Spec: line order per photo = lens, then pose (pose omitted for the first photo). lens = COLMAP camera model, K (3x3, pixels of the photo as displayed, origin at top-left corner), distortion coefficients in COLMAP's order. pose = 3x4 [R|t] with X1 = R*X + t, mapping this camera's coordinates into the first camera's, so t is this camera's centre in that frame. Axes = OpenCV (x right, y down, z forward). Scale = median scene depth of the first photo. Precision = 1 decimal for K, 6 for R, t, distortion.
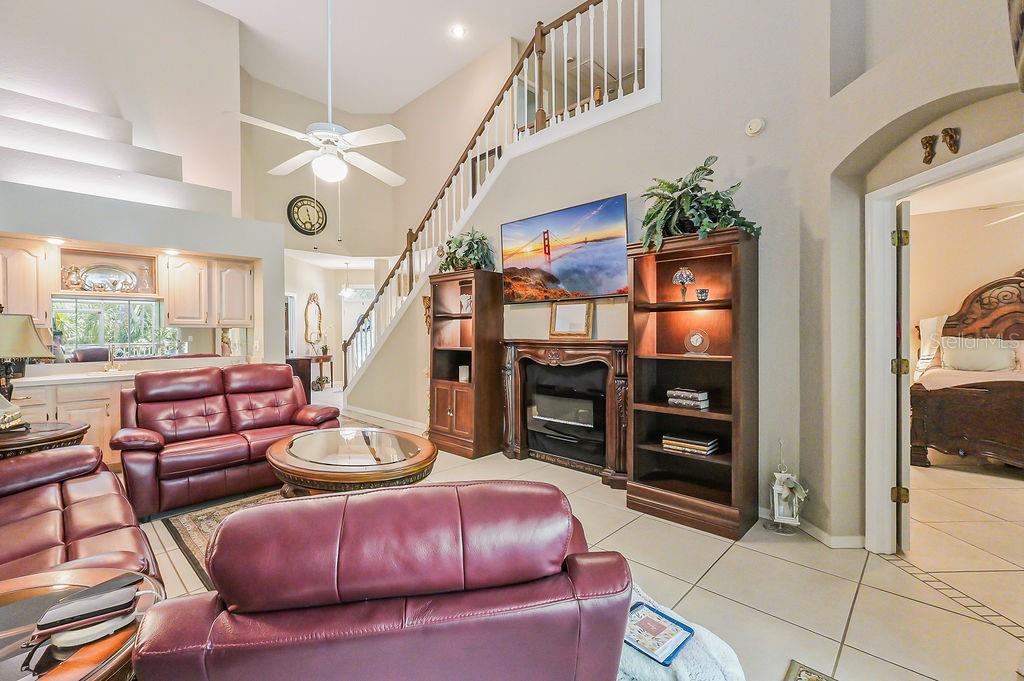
lens RADIAL K [[438.8, 0, 508.9], [0, 438.8, 335.4], [0, 0, 1]] dist [-0.000714, 0.000340]
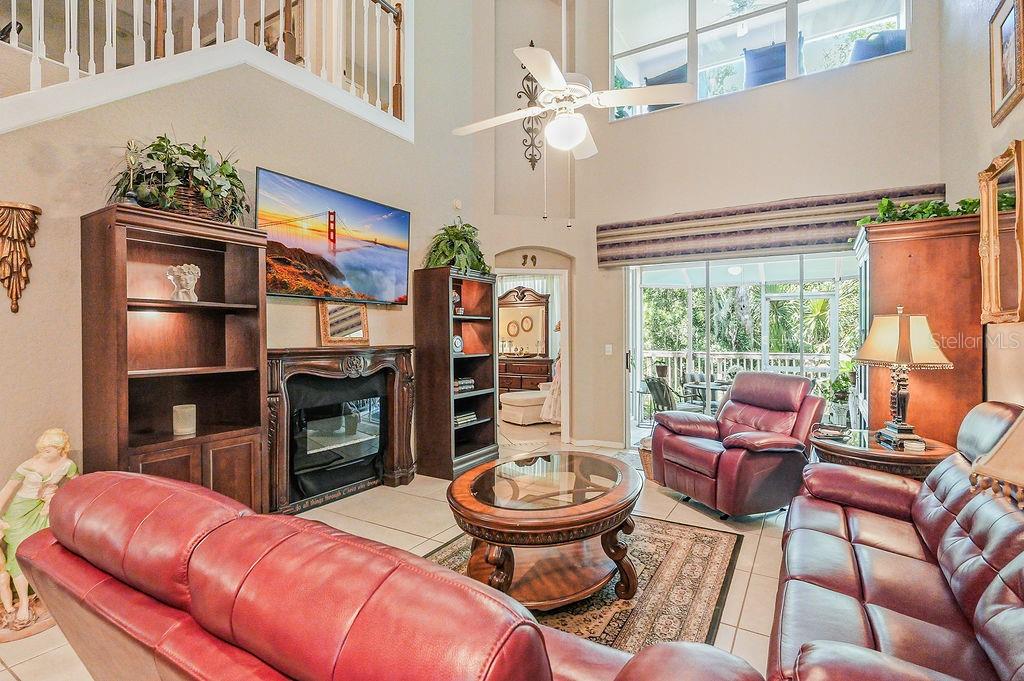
lens RADIAL K [[504.6, 0, 512.0], [0, 504.6, 340.5], [0, 0, 1]] dist [-0.001738, -0.000140]
pose [[-0.221217, -0.000810, 0.975224, -0.813117], [0.014969, 0.999879, 0.004226, -0.002006], [-0.975110, 0.015533, -0.221178, 0.813526]]
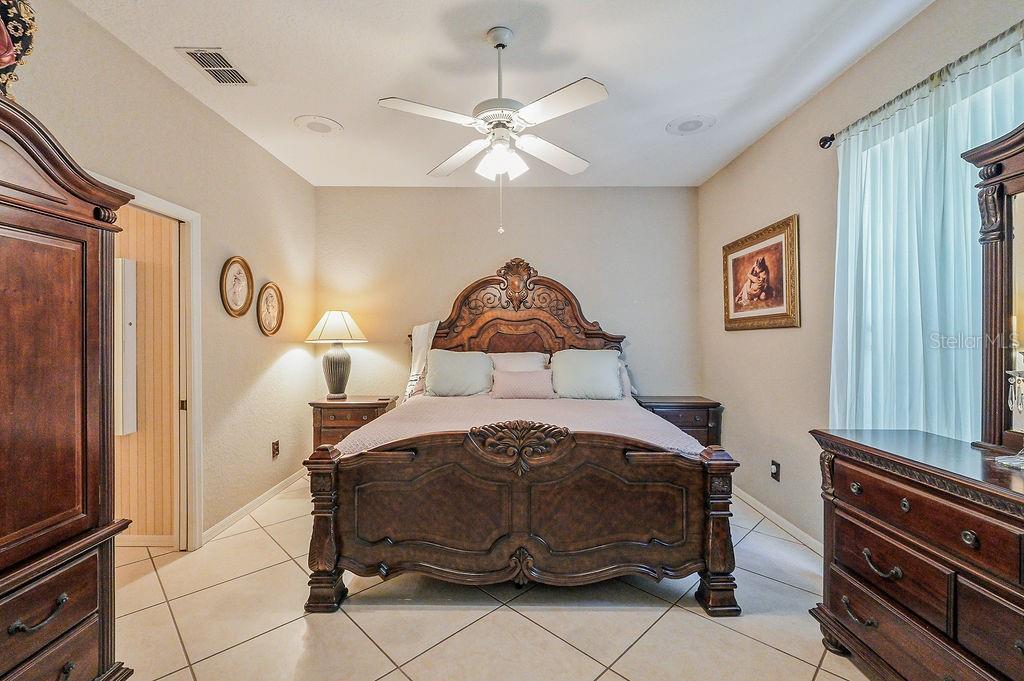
lens RADIAL K [[438.8, 0, 508.9], [0, 438.8, 335.4], [0, 0, 1]] dist [-0.000714, 0.000340]
pose [[0.723564, 0.002271, 0.690253, 0.673848], [0.004339, 0.999960, -0.007838, -0.017329], [-0.690244, 0.008666, 0.723525, 0.434323]]
